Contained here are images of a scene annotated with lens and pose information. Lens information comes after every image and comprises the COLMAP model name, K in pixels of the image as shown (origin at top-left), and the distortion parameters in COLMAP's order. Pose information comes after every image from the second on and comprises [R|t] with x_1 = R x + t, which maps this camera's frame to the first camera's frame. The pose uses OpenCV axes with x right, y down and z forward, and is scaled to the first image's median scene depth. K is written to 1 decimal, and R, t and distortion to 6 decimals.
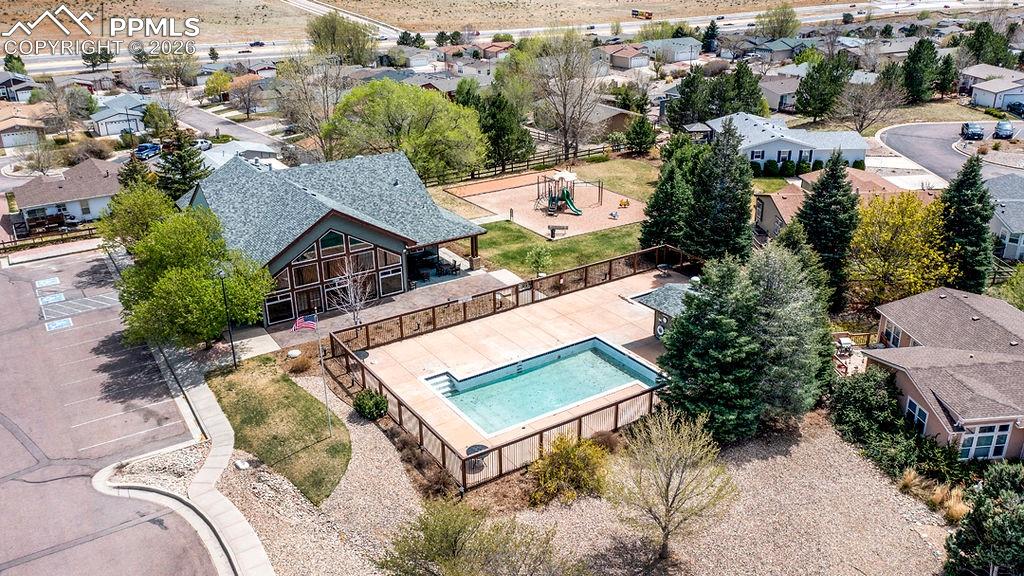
lens RADIAL K [[804.4, 0, 512.0], [0, 804.4, 288.0], [0, 0, 1]] dist [-0.000440, -0.002482]
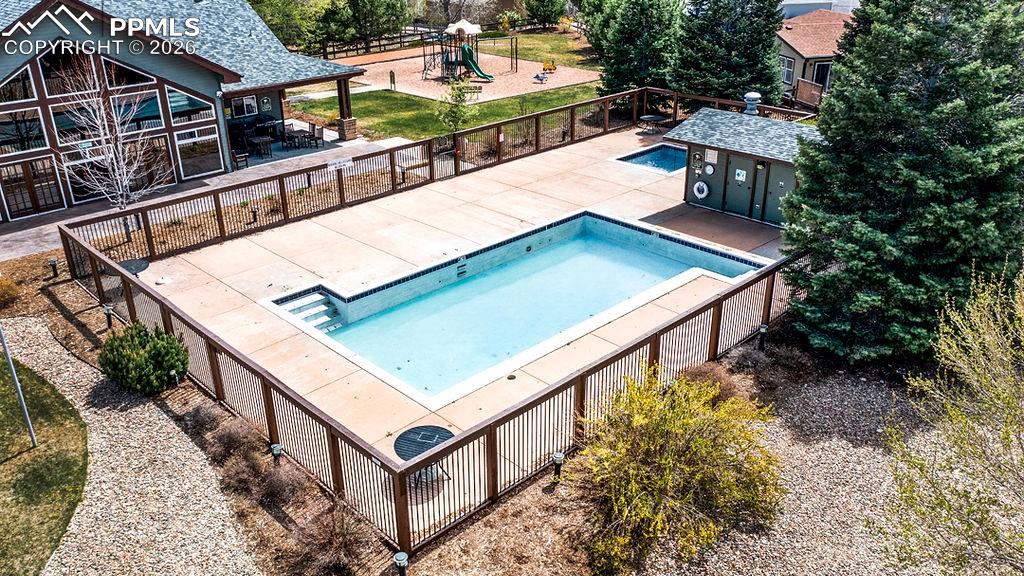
lens RADIAL K [[804.4, 0, 512.0], [0, 804.4, 288.0], [0, 0, 1]] dist [-0.000440, -0.002482]
pose [[0.981672, -0.078601, 0.173614, -0.048590], [0.072486, 0.996514, 0.041293, 0.089808], [-0.176254, -0.027952, 0.983948, 0.476739]]
